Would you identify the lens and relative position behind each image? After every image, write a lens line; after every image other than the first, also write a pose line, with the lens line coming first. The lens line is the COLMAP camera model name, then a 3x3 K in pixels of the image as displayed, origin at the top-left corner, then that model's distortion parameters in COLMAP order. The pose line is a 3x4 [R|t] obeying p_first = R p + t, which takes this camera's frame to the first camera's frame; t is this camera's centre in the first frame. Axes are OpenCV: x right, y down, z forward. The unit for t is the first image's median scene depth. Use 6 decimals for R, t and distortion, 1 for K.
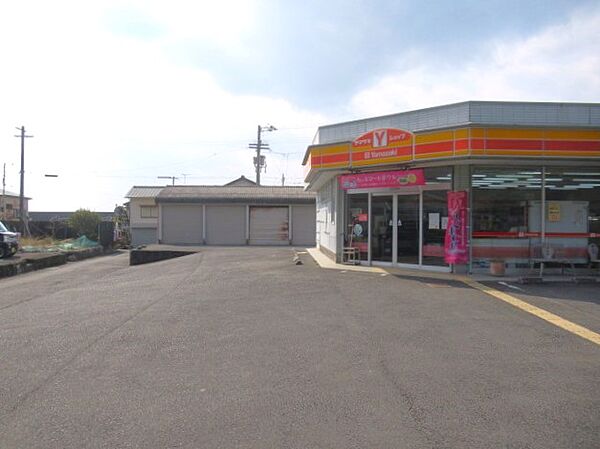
lens RADIAL K [[464.4, 0, 296.4], [0, 464.4, 221.2], [0, 0, 1]] dist [-0.028310, 0.021310]
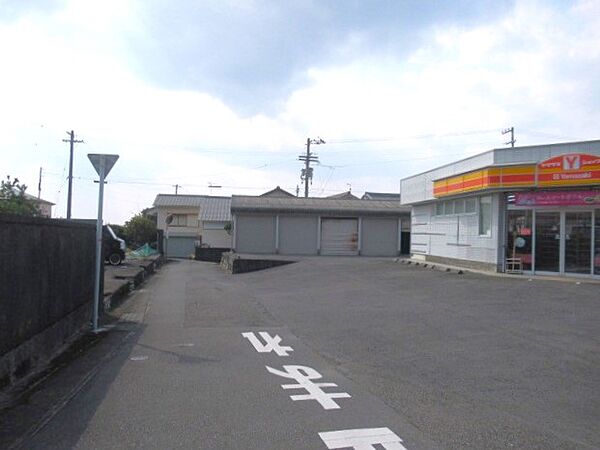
lens RADIAL K [[464.4, 0, 301.5], [0, 464.4, 224.2], [0, 0, 1]] dist [-0.028310, 0.021310]
pose [[0.993298, 0.014622, 0.114657, -0.262771], [-0.012881, 0.999790, -0.015916, -0.000476], [-0.114865, 0.014333, 0.993278, -0.017648]]
